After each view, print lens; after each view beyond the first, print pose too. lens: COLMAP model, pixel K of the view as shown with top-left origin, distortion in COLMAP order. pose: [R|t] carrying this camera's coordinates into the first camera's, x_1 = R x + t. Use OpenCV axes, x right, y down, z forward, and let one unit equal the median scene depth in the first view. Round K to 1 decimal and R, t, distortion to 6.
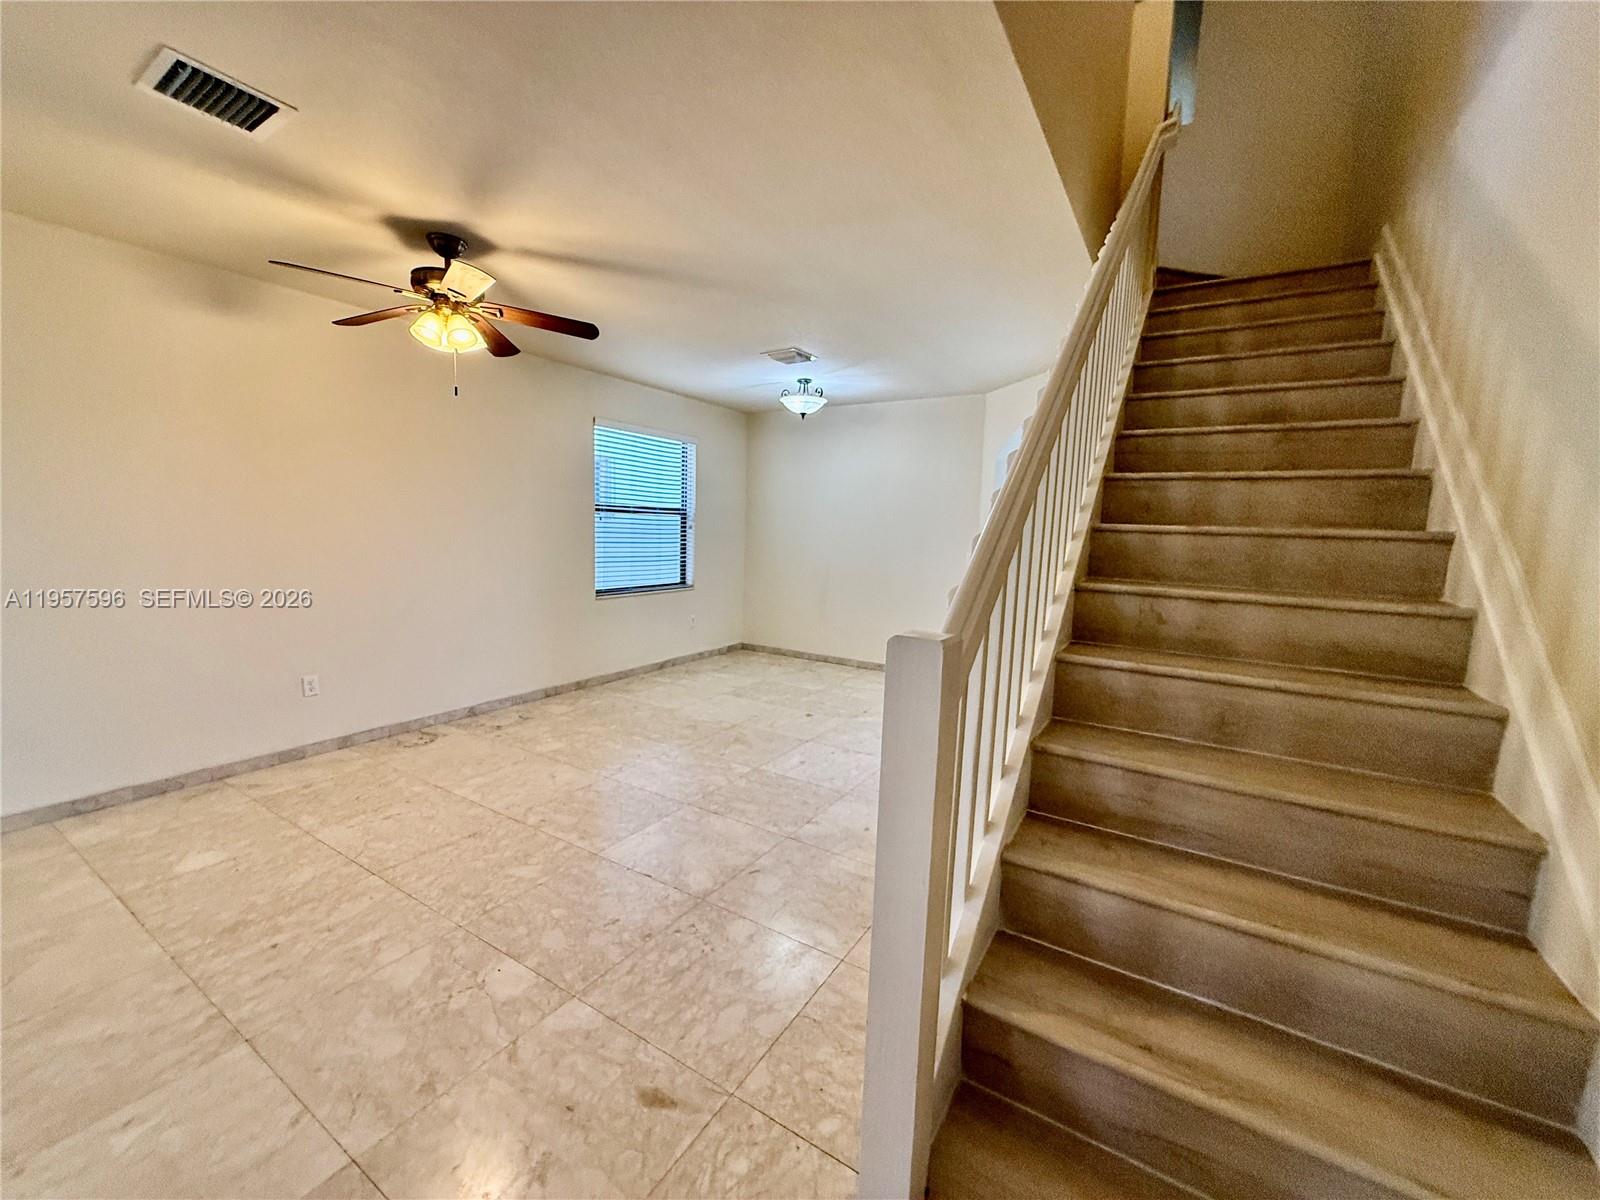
lens RADIAL K [[639.2, 0, 793.7], [0, 639.2, 602.6], [0, 0, 1]] dist [0.001111, -0.000072]
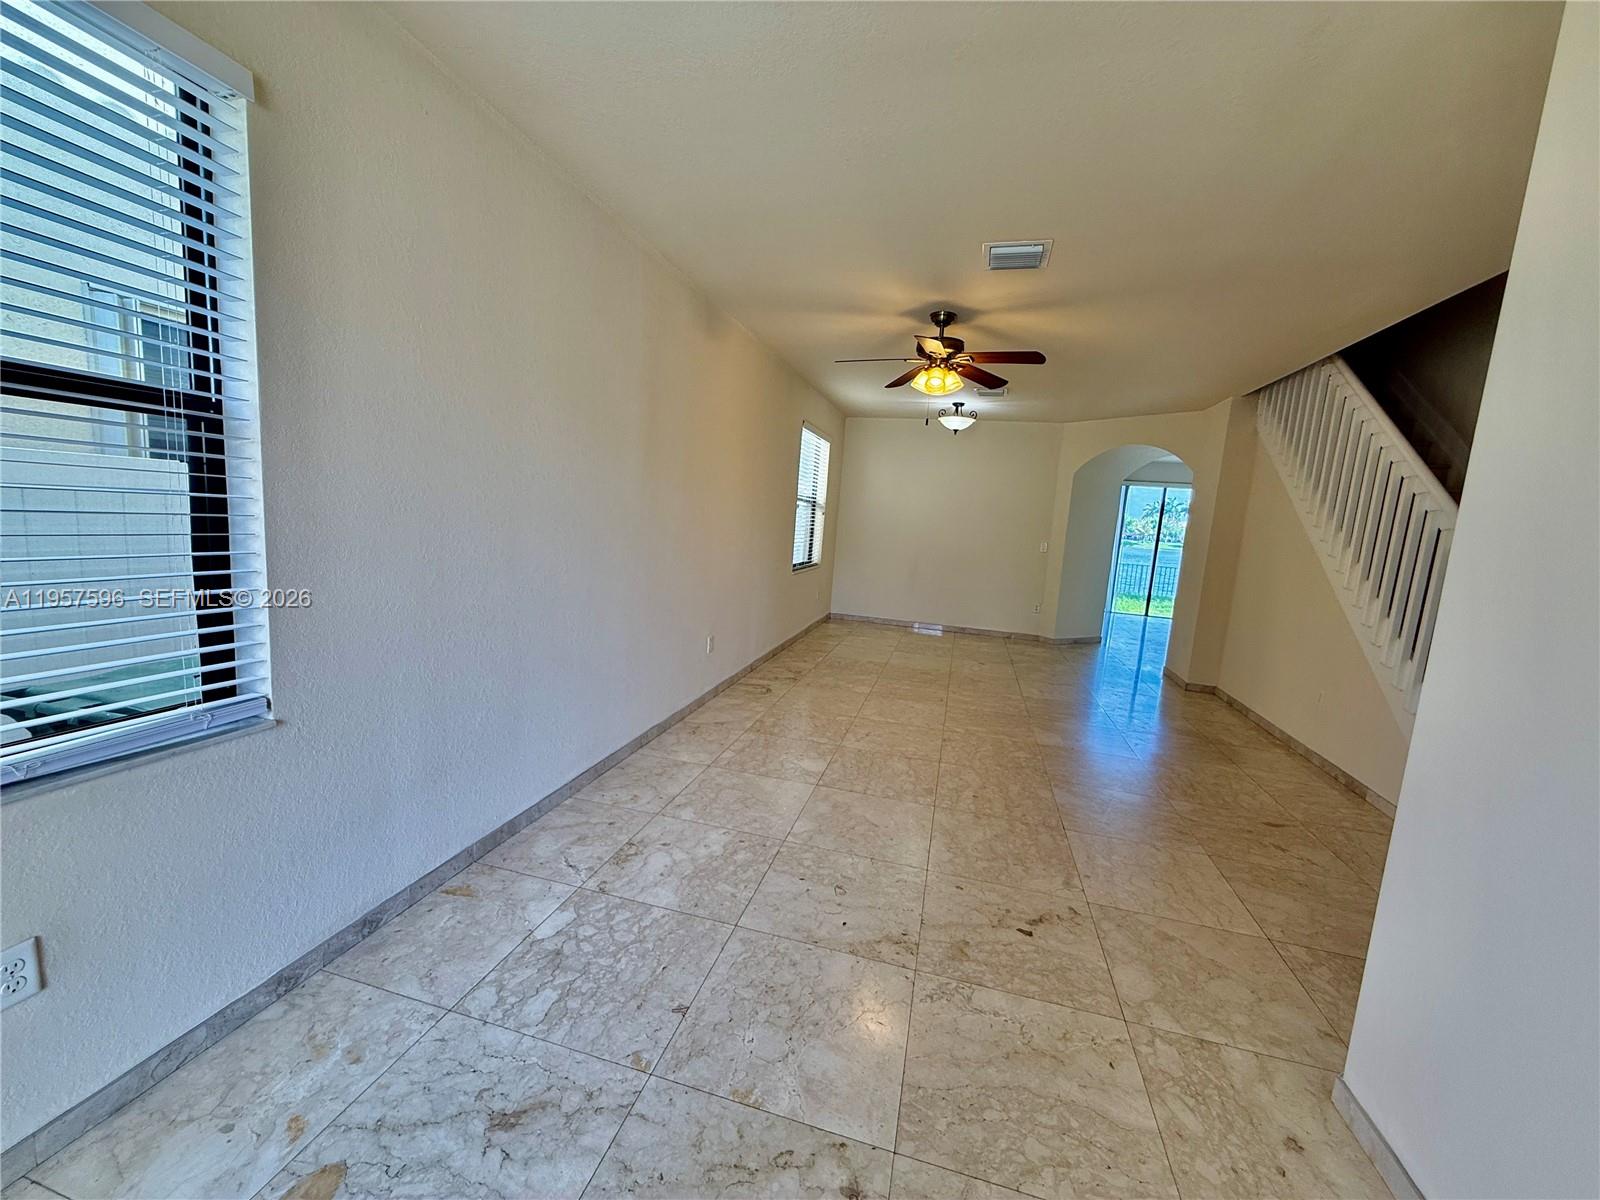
lens RADIAL K [[639.2, 0, 795.0], [0, 639.2, 603.8], [0, 0, 1]] dist [0.001111, -0.000072]
pose [[0.955673, -0.003840, 0.294406, -0.936559], [-0.007089, 0.999325, 0.036049, 0.008921], [-0.294345, -0.036538, 0.955000, -0.187756]]
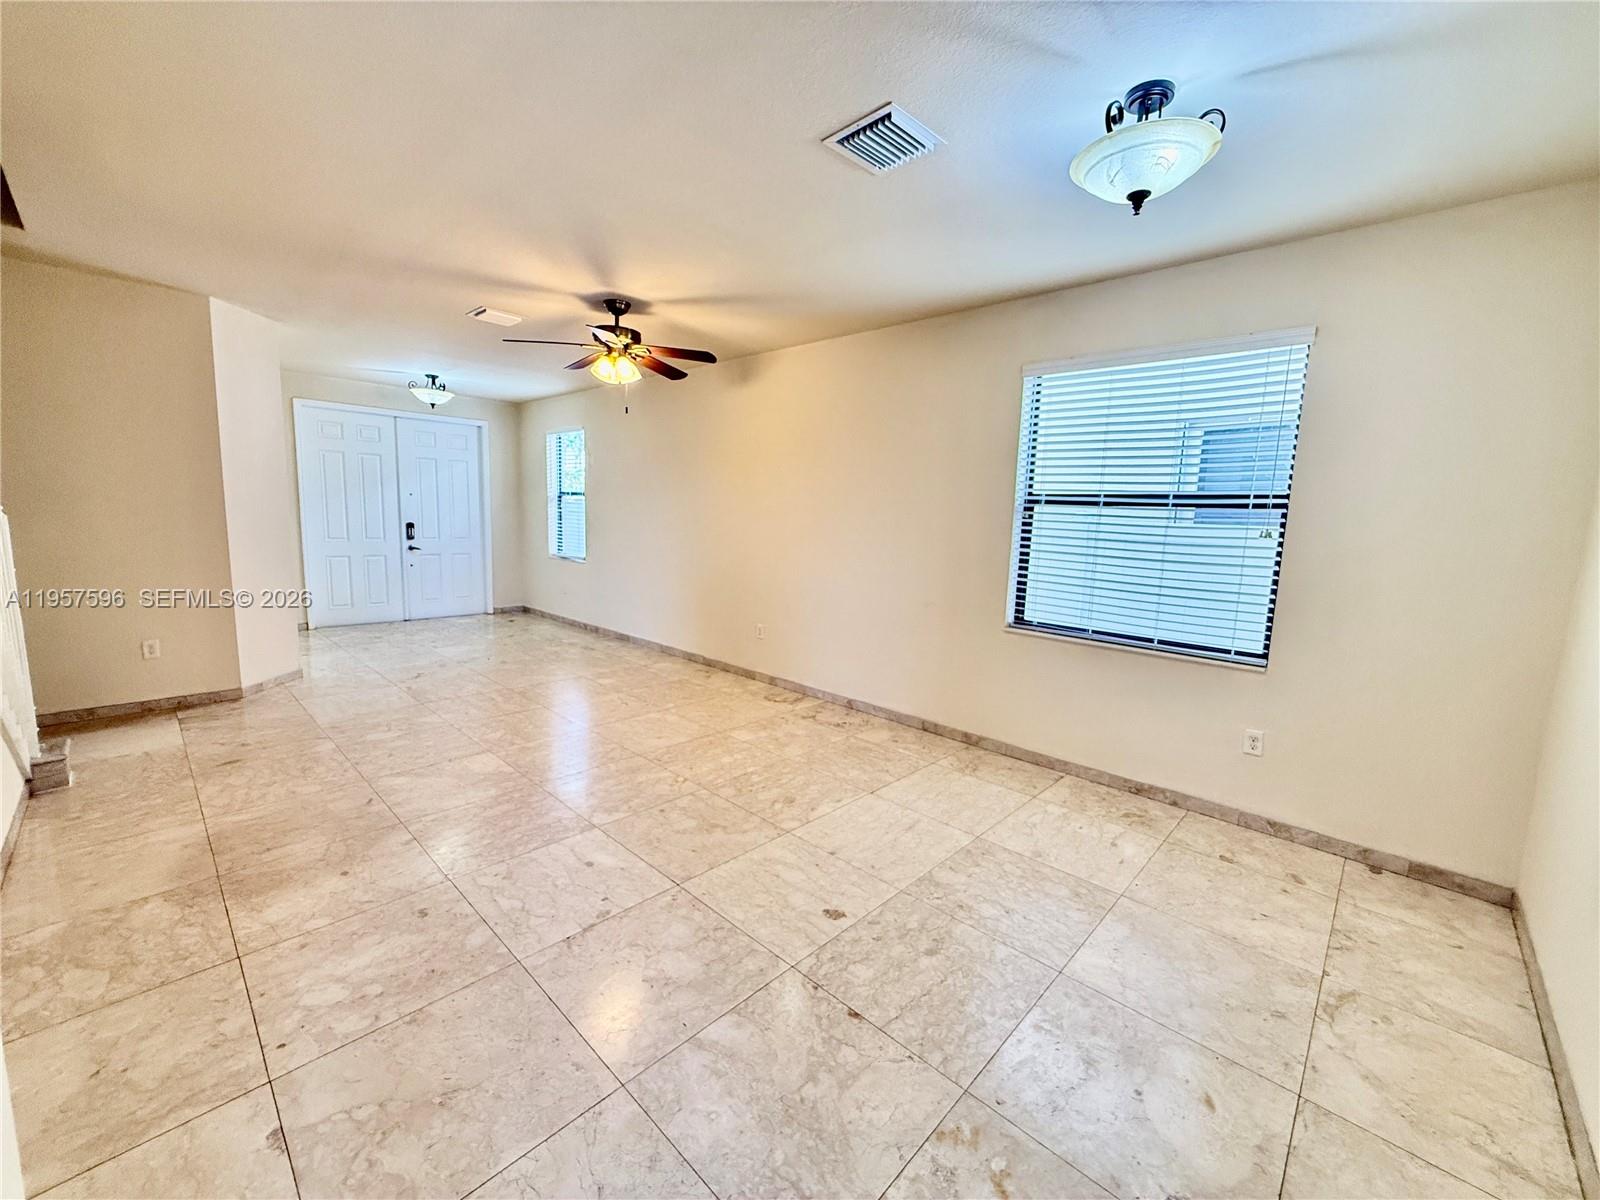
lens RADIAL K [[639.2, 0, 792.7], [0, 639.2, 603.2], [0, 0, 1]] dist [0.001111, -0.000072]
pose [[-0.206534, 0.103643, -0.972935, 0.586020], [-0.157288, 0.977925, 0.137564, -0.133880], [0.965714, 0.181443, -0.185672, 1.291393]]
